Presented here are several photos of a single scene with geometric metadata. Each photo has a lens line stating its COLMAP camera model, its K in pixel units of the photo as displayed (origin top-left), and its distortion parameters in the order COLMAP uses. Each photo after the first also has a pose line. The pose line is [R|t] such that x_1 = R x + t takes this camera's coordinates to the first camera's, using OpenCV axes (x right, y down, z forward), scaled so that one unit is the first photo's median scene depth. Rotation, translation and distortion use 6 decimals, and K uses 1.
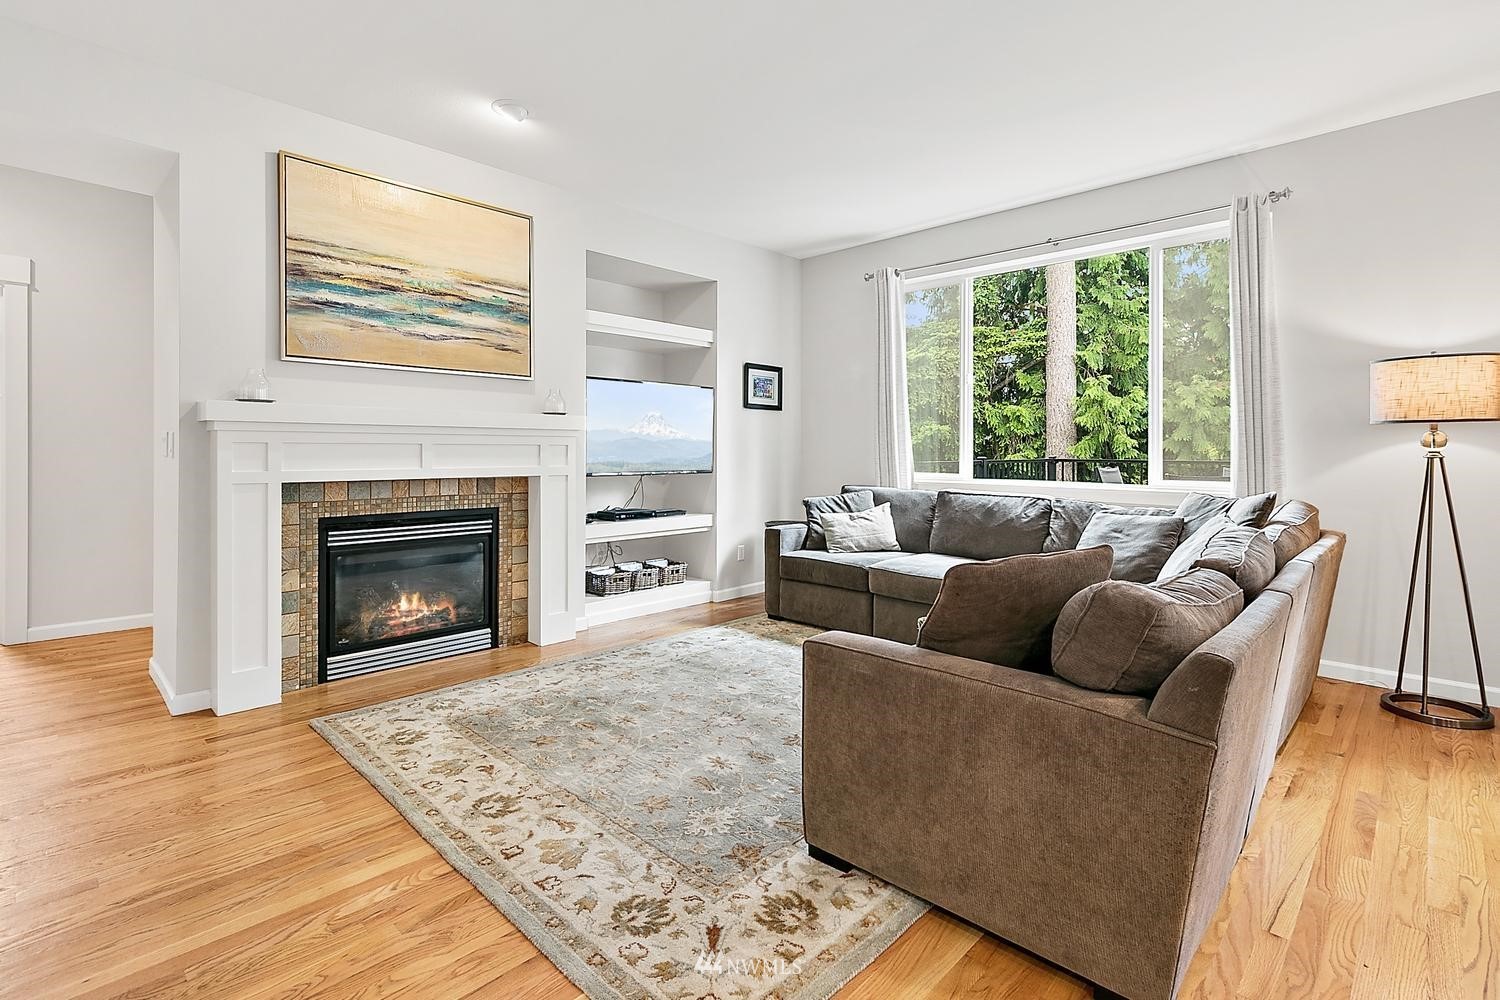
lens RADIAL K [[706.4, 0, 751.3], [0, 706.4, 455.6], [0, 0, 1]] dist [-0.000164, 0.000507]
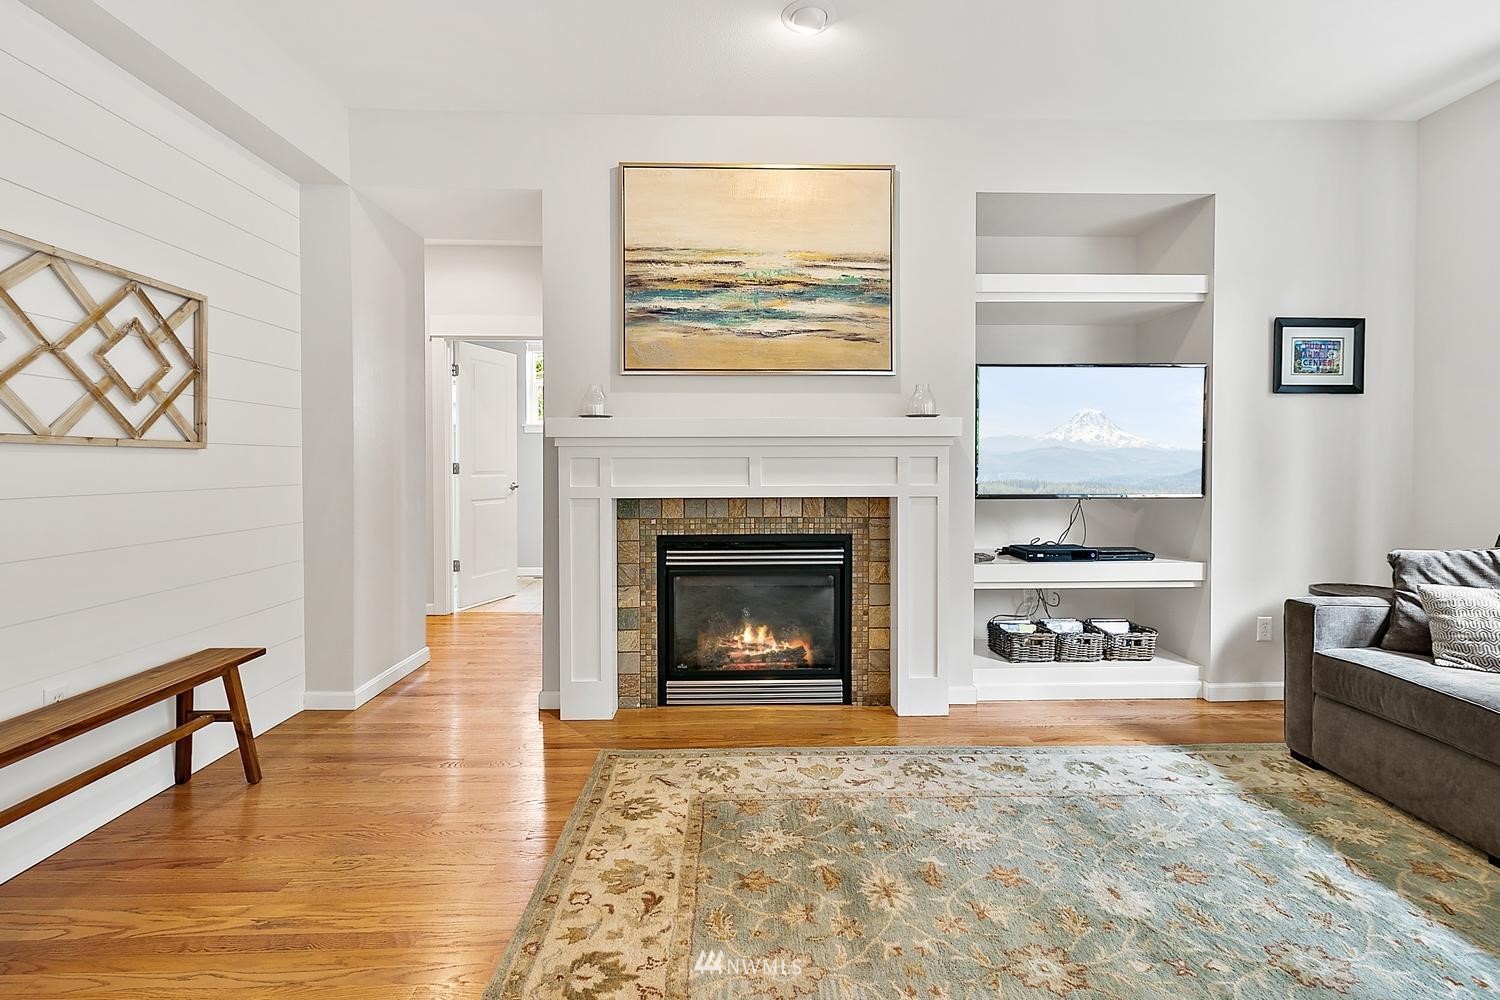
lens RADIAL K [[698.5, 0, 750.2], [0, 698.5, 476.6], [0, 0, 1]] dist [0.000882, 0.000172]
pose [[0.714235, 0.007609, -0.699864, 0.136492], [-0.000418, 0.999945, 0.010445, -0.001877], [0.699905, -0.007168, 0.714200, 0.378988]]
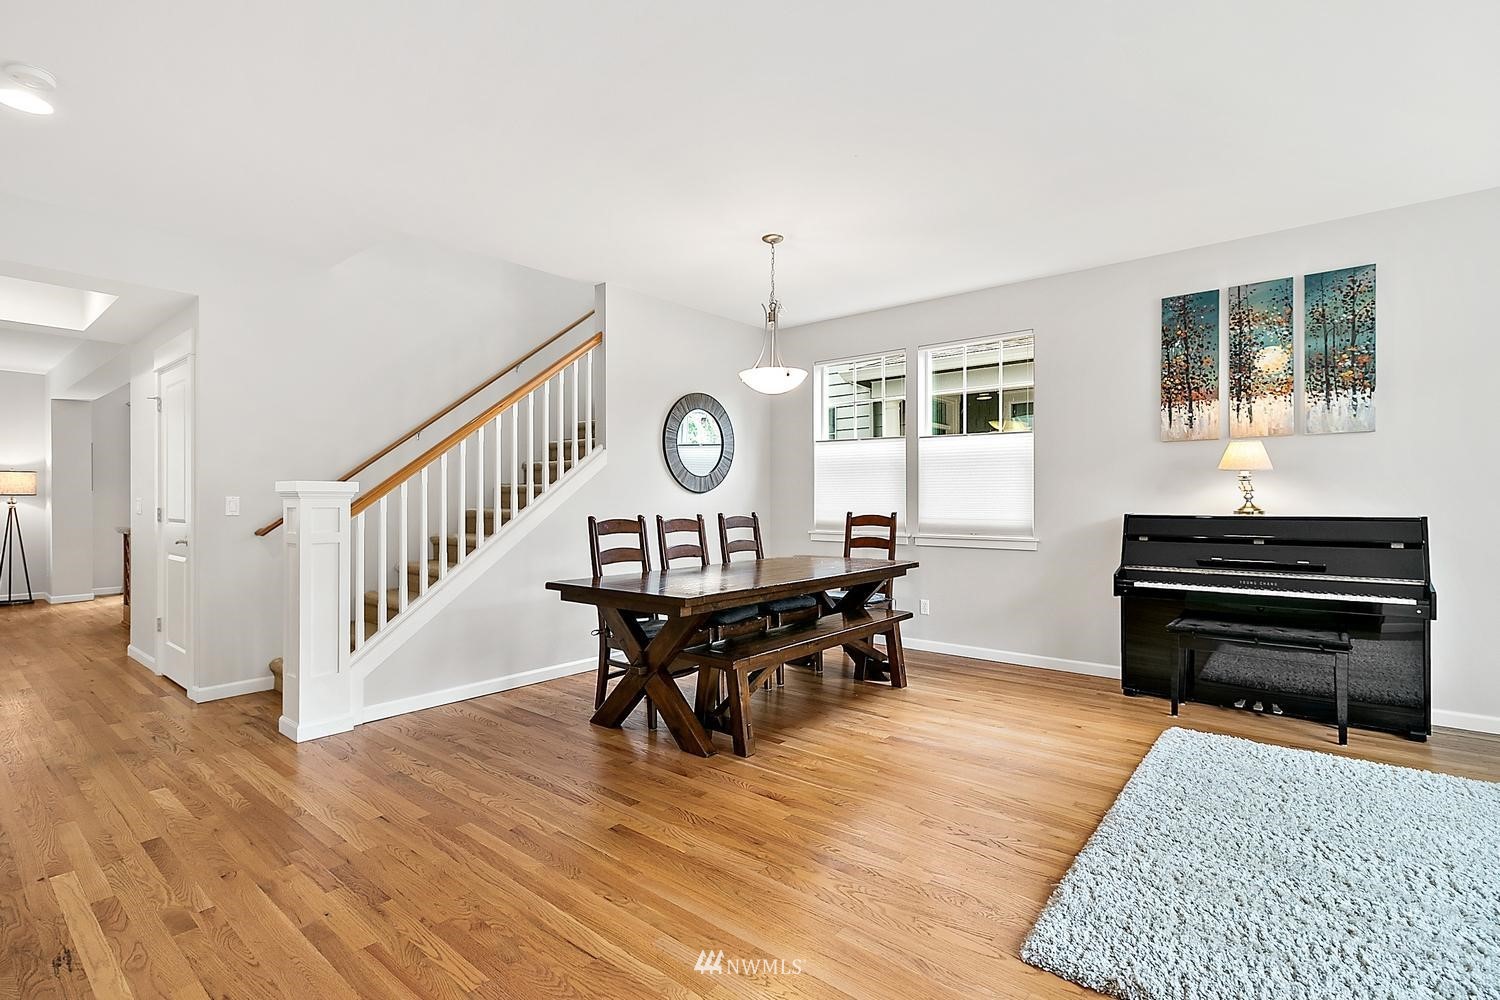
lens RADIAL K [[698.8, 0, 749.4], [0, 698.8, 497.2], [0, 0, 1]] dist [0.000616, 0.000161]
pose [[-0.080651, 0.003012, 0.996738, -1.616729], [0.008141, 0.999964, -0.002363, -0.008416], [-0.996709, 0.007923, -0.080672, -1.337271]]
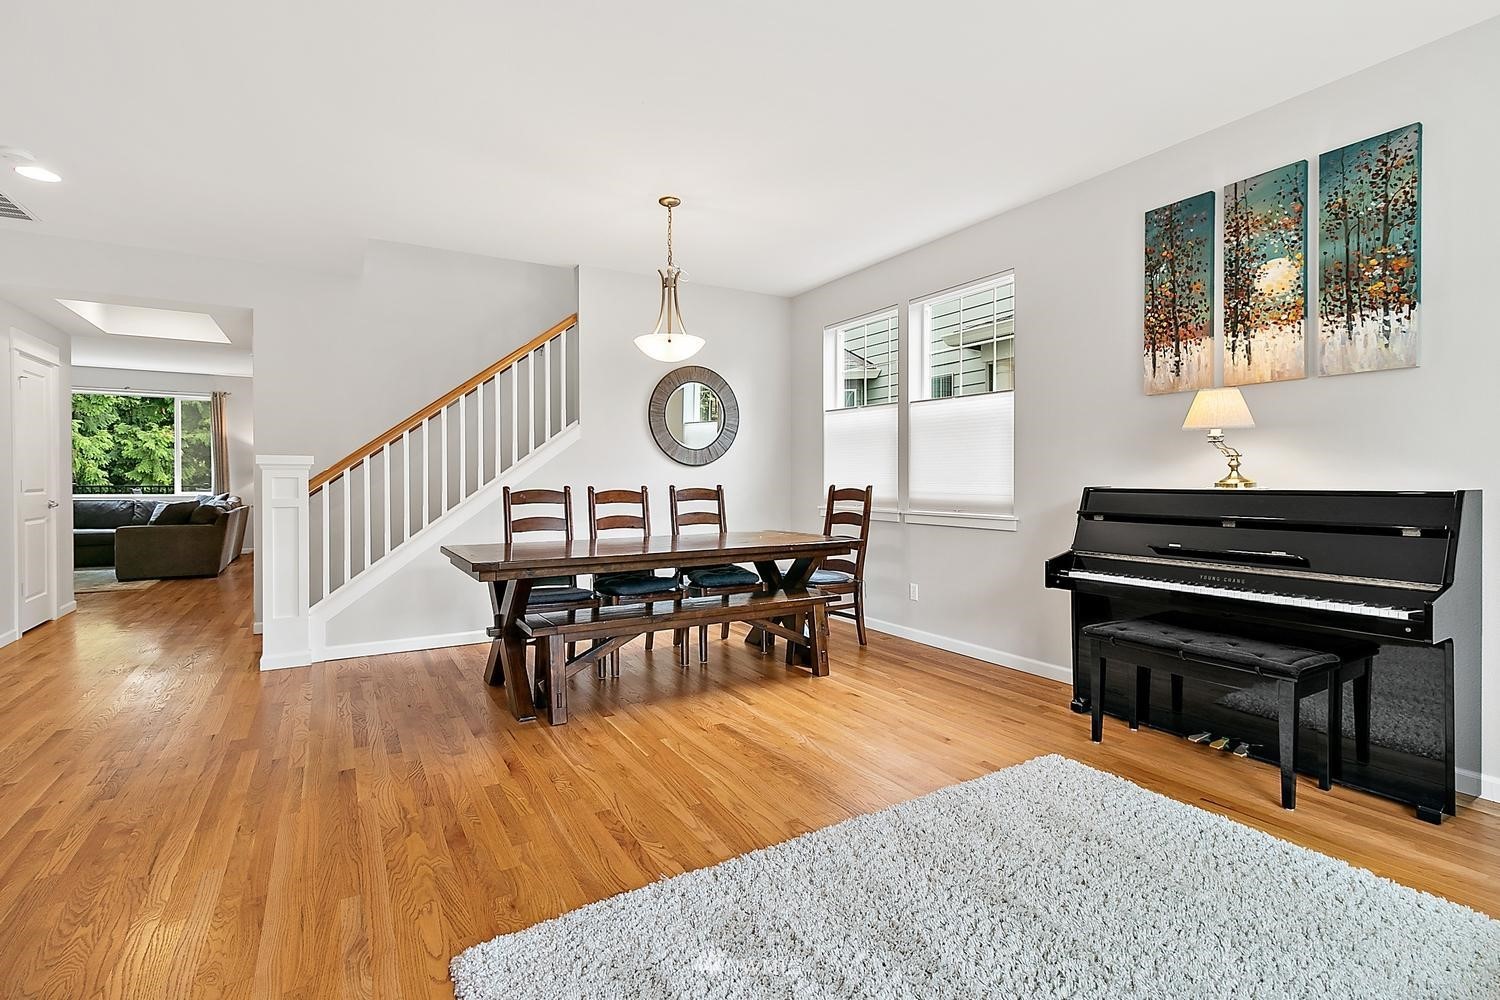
lens RADIAL K [[693.9, 0, 750.2], [0, 693.9, 483.0], [0, 0, 1]] dist [0.000971, 0.000090]
pose [[0.255669, -0.007143, 0.966738, -1.518523], [0.007980, 0.999954, 0.005278, 0.008321], [-0.966731, 0.006365, 0.255714, -1.870471]]
